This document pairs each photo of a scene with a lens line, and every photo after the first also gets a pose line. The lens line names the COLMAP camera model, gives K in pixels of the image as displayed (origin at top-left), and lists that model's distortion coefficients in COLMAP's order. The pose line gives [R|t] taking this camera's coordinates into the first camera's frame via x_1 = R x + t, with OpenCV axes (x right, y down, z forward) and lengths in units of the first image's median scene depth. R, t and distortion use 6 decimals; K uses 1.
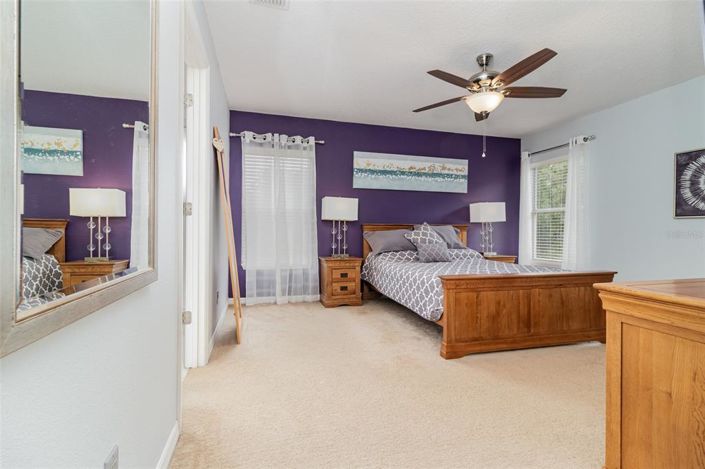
lens RADIAL K [[334.7, 0, 354.2], [0, 334.7, 234.0], [0, 0, 1]] dist [-0.003323, -0.000658]
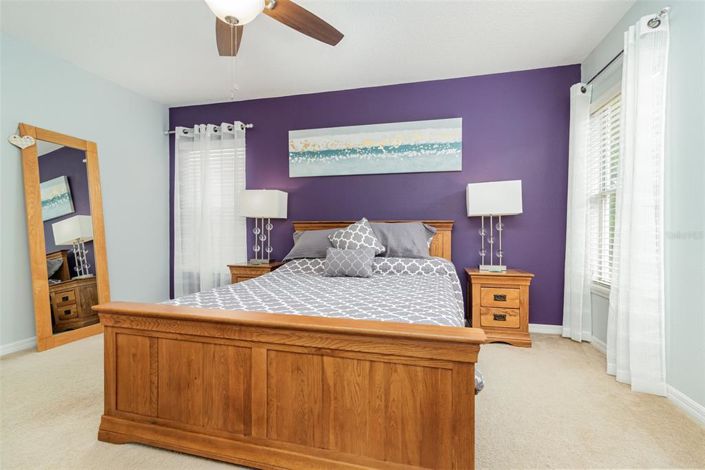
lens RADIAL K [[334.7, 0, 352.4], [0, 334.7, 234.0], [0, 0, 1]] dist [-0.003323, -0.000658]
pose [[0.865262, -0.001618, -0.501317, 0.529497], [-0.001246, 0.999985, -0.005378, 0.002821], [0.501319, 0.005278, 0.865247, 0.384377]]
